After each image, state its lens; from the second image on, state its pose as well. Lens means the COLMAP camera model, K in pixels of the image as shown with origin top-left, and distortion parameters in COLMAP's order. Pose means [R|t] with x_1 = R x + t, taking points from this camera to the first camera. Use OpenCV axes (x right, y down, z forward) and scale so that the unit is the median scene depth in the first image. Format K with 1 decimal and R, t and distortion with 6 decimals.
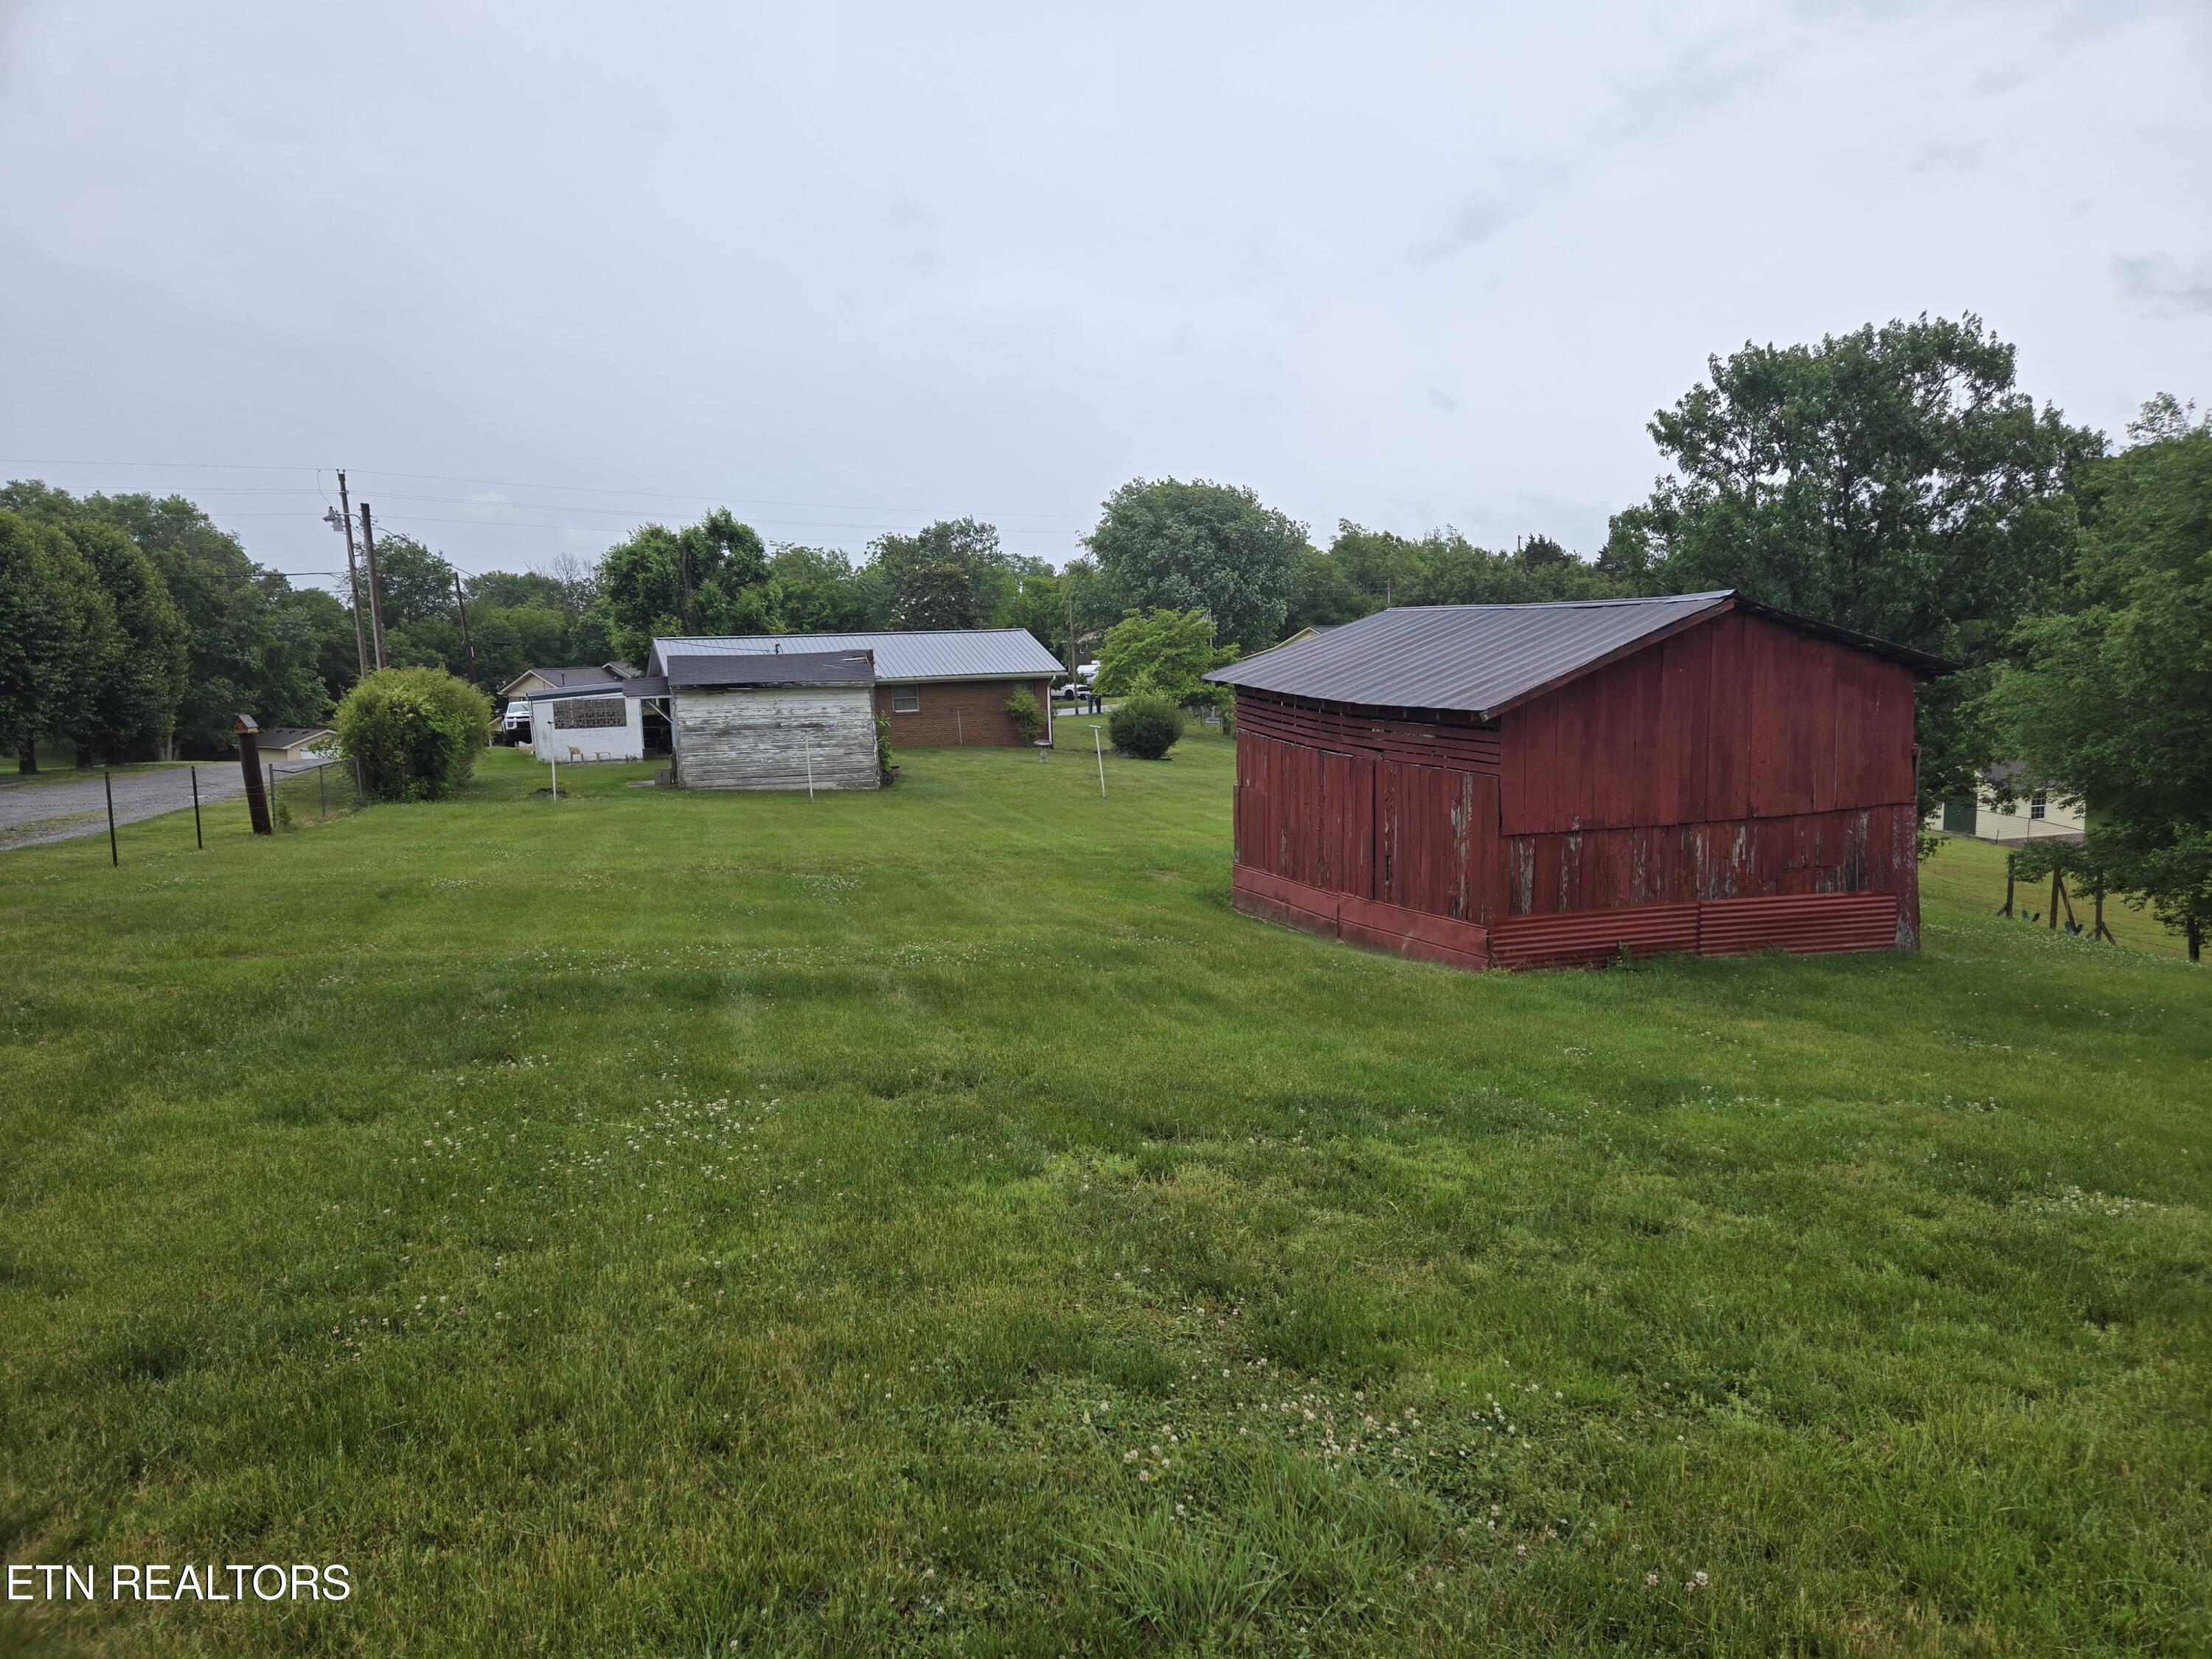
lens RADIAL K [[1483.3, 0, 1105.4], [0, 1483.3, 829.8], [0, 0, 1]] dist [0.050204, -0.007053]
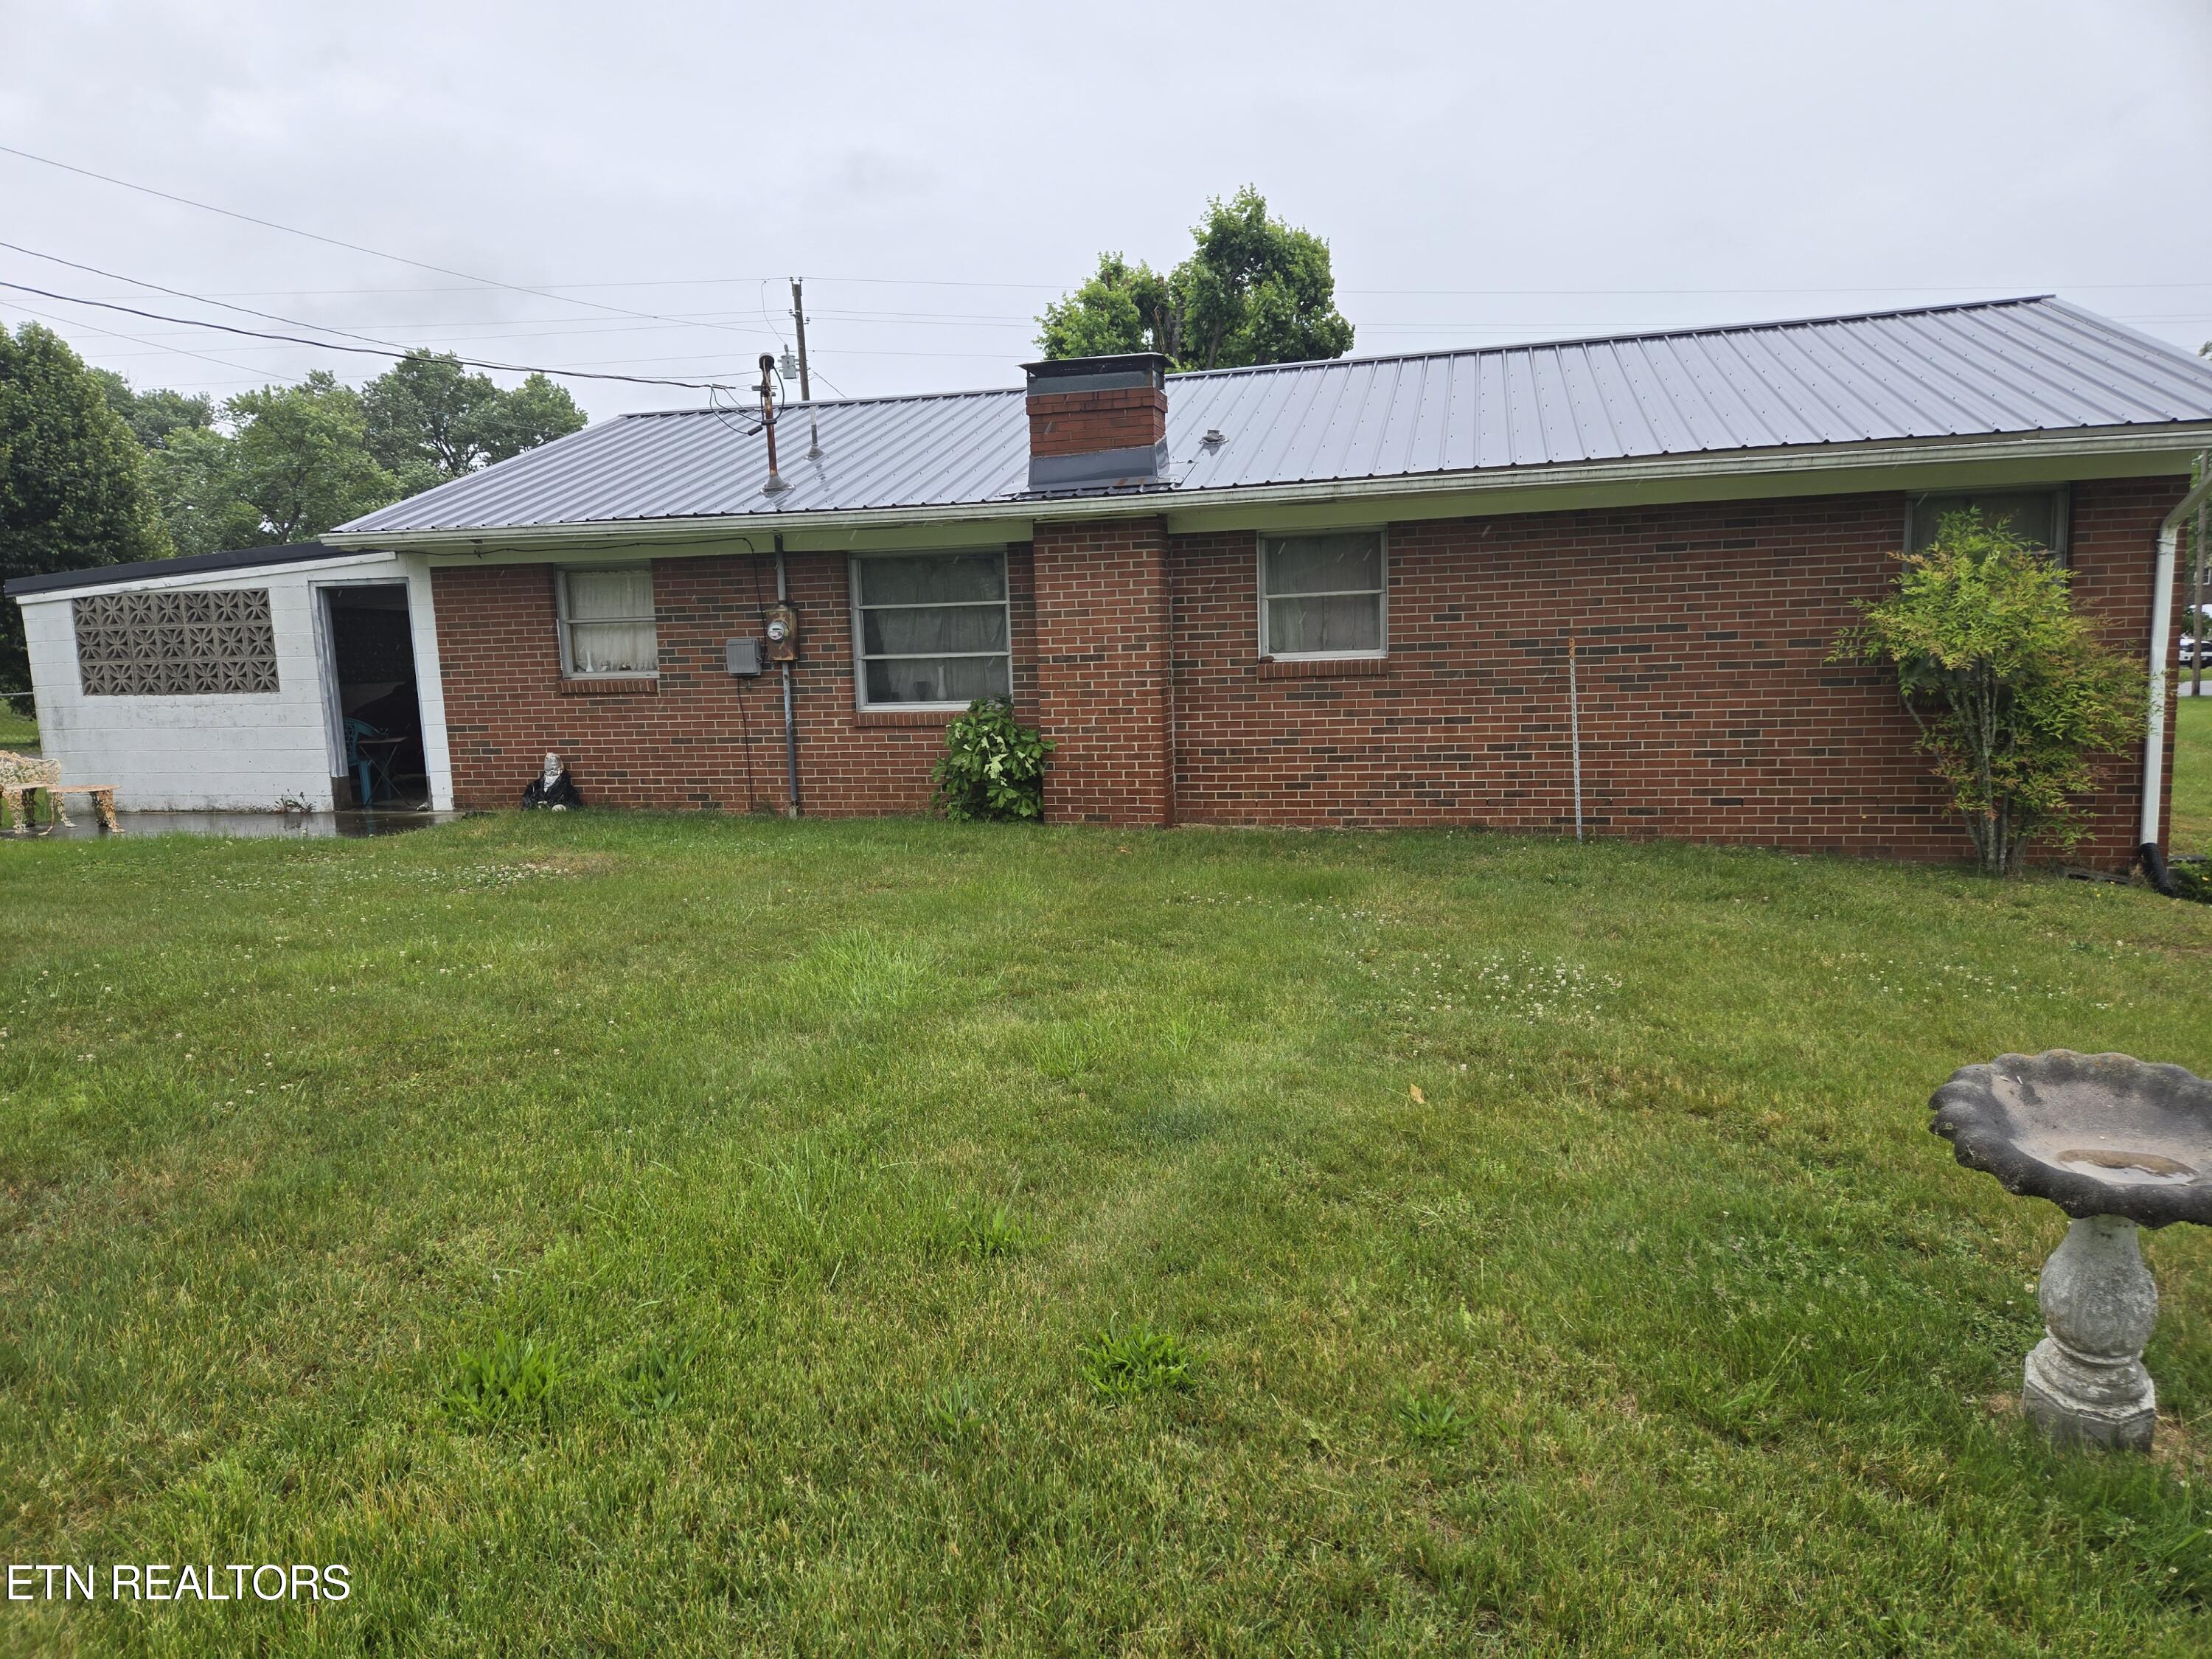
lens RADIAL K [[1483.3, 0, 1104.1], [0, 1483.3, 827.2], [0, 0, 1]] dist [0.050204, -0.007053]
pose [[0.811802, 0.077892, -0.578715, -0.034060], [-0.068094, 0.996930, 0.038662, -0.060555], [0.579949, 0.008021, 0.814613, 0.794962]]
